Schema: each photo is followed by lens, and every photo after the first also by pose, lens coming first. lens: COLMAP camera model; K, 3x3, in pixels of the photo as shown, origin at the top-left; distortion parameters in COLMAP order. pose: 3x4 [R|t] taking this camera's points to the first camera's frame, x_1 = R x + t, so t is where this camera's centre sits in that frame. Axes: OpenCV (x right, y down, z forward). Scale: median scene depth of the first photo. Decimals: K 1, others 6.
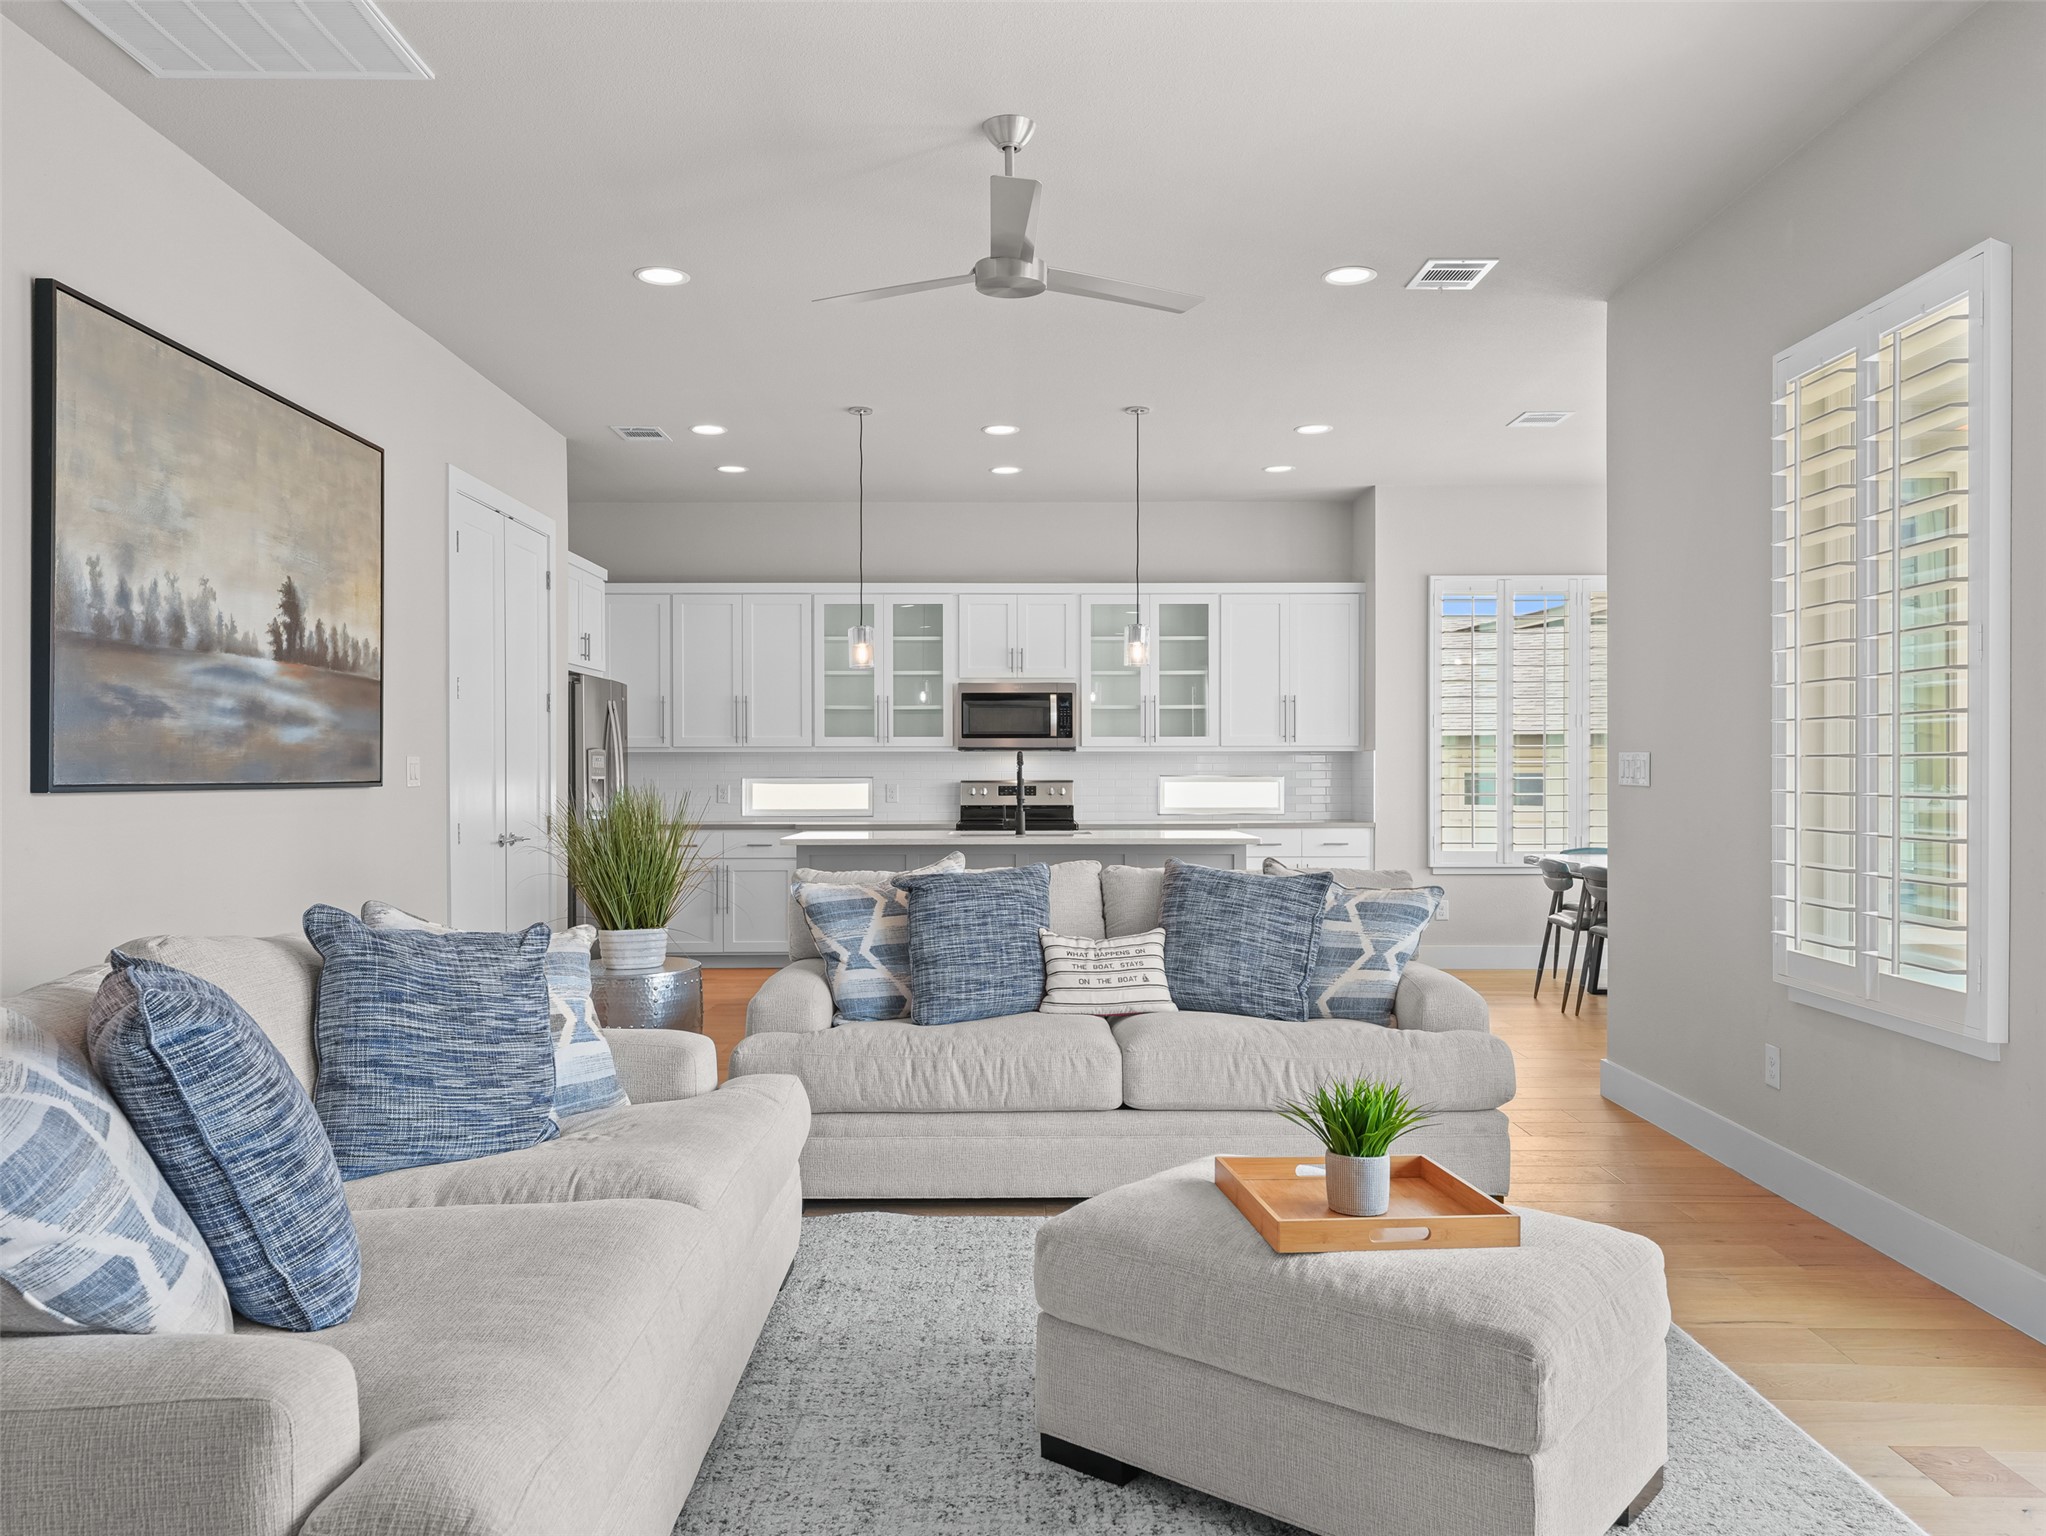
lens RADIAL K [[1464.1, 0, 1023.0], [0, 1464.1, 768.0], [0, 0, 1]] dist [0.025878, -0.001692]
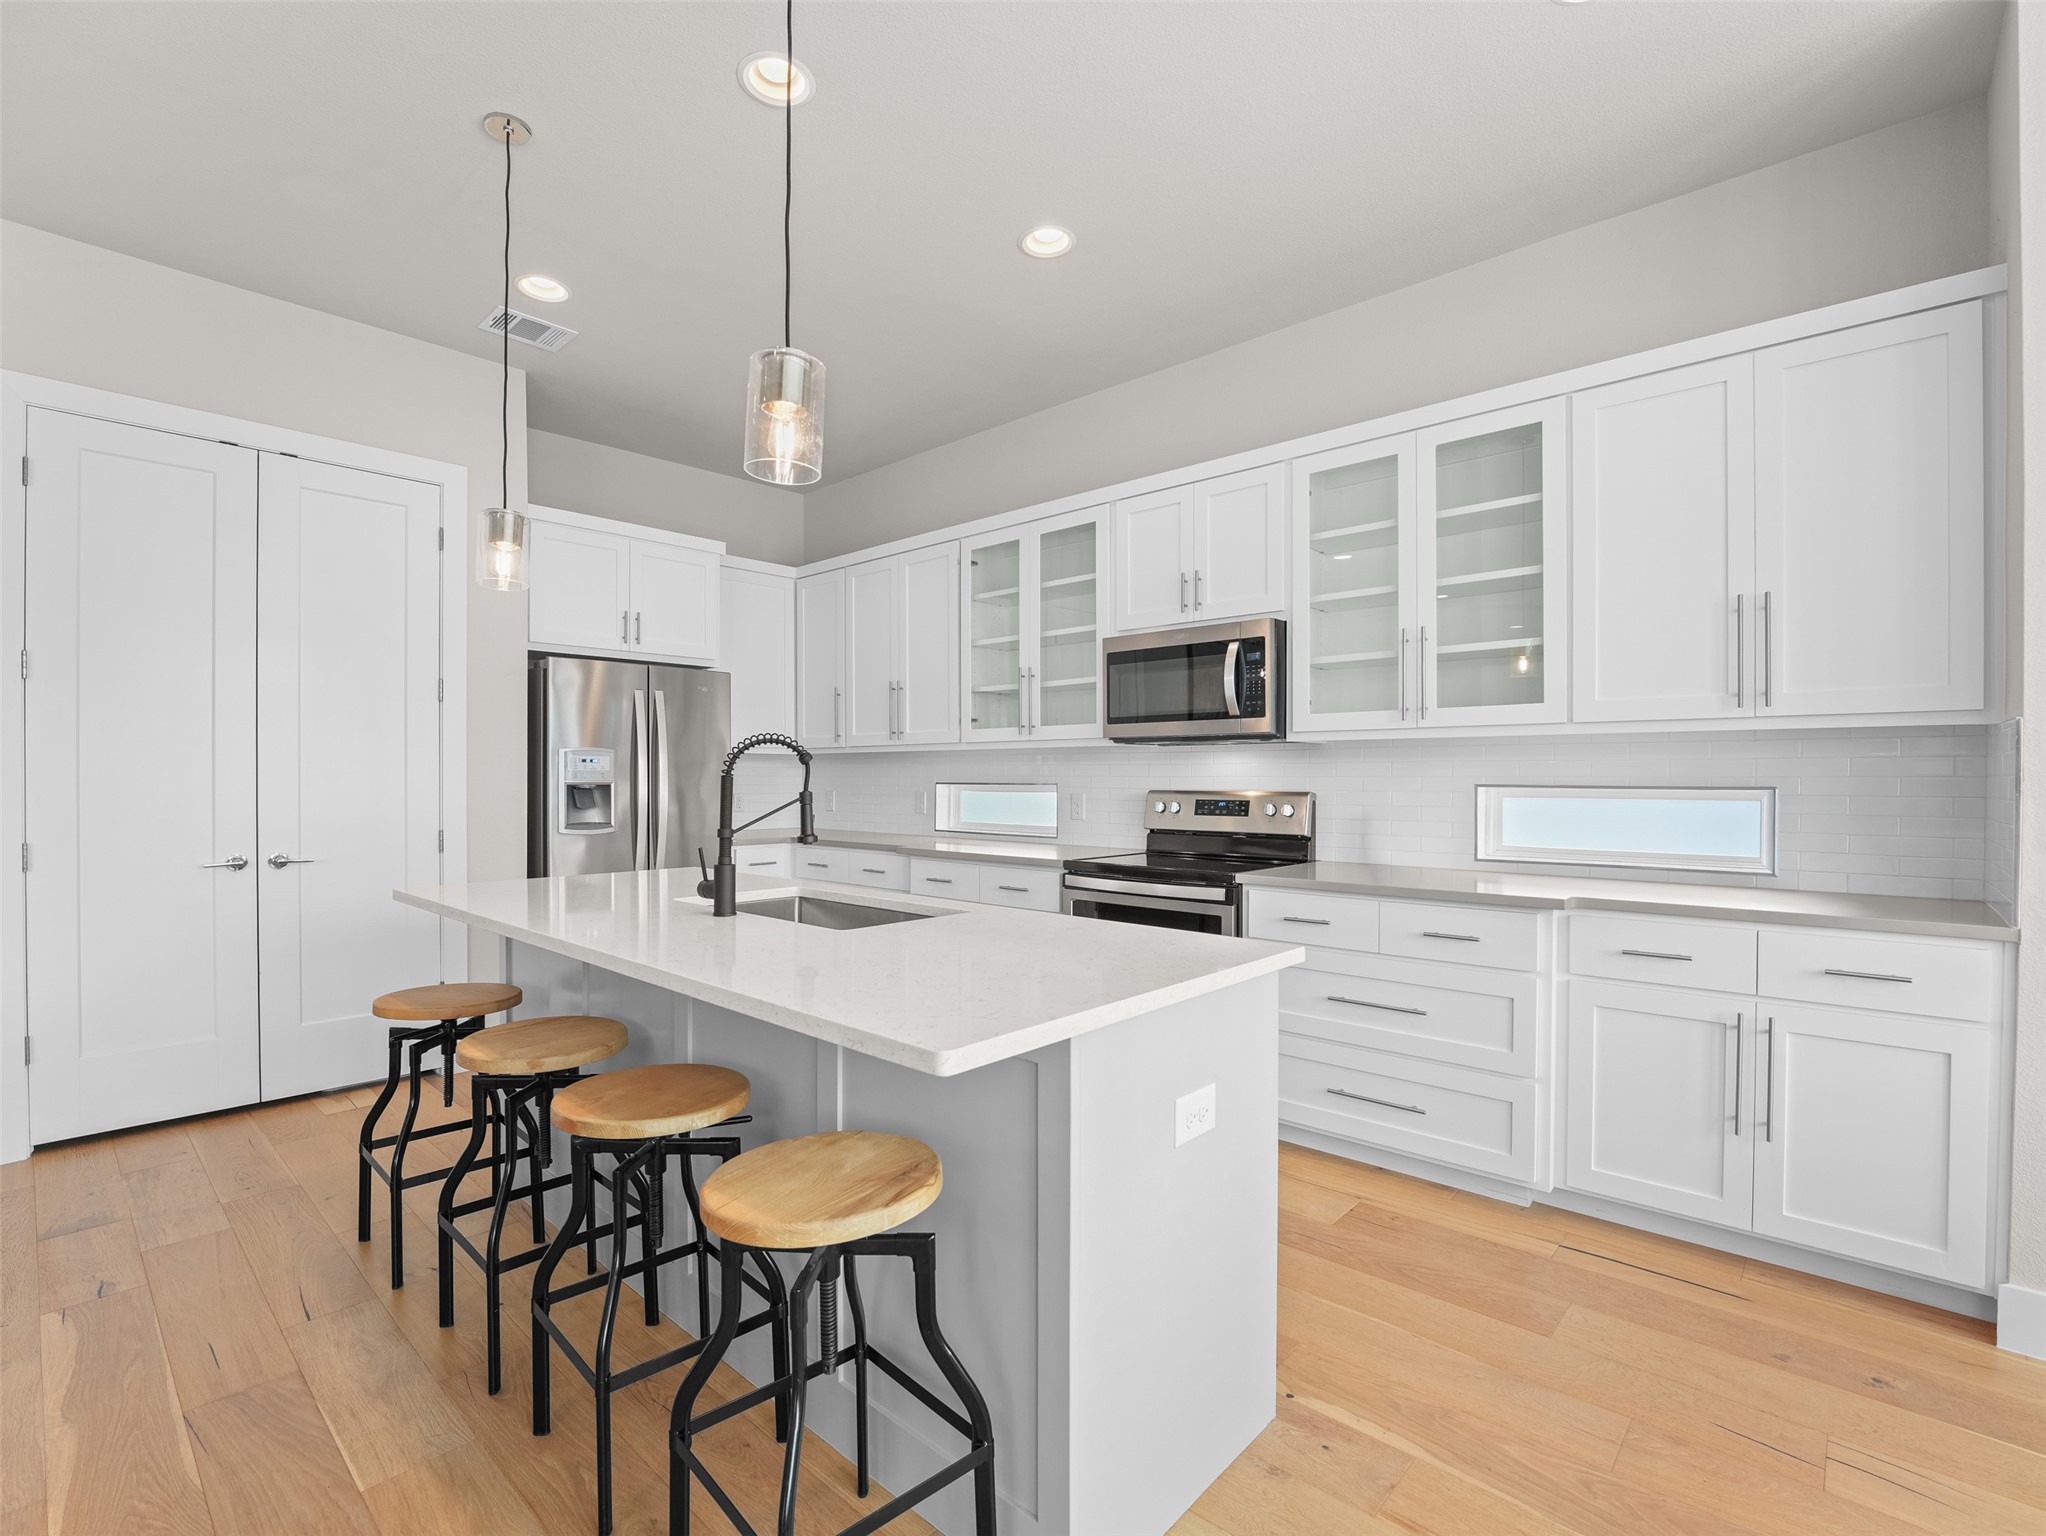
lens RADIAL K [[948.7, 0, 1030.5], [0, 948.7, 781.6], [0, 0, 1]] dist [-0.022234, 0.001425]
pose [[0.735147, 0.006856, -0.677873, 0.424015], [-0.000900, 0.999958, 0.009138, 0.001989], [0.677907, -0.006108, 0.735122, 1.345515]]
